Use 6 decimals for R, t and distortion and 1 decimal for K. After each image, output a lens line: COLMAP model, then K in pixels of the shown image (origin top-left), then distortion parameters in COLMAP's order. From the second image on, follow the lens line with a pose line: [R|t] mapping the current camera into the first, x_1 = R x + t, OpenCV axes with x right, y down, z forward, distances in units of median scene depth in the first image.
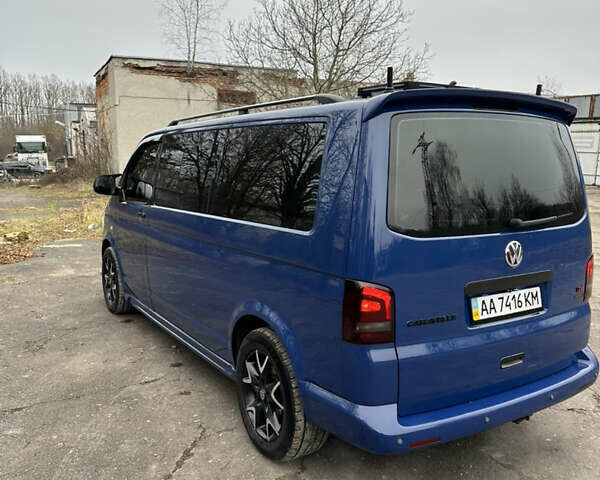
lens RADIAL K [[557.5, 0, 300.0], [0, 557.5, 240.0], [0, 0, 1]] dist [0.145380, -0.235556]
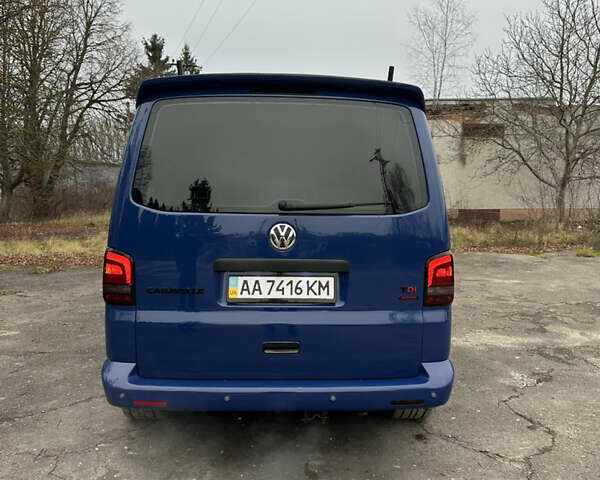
lens RADIAL K [[557.5, 0, 300.0], [0, 557.5, 240.0], [0, 0, 1]] dist [0.145380, -0.235556]
pose [[0.869002, 0.041910, -0.493031, 0.771696], [-0.078231, 0.995511, -0.053263, 0.068962], [0.488586, 0.084856, 0.868380, 0.146023]]
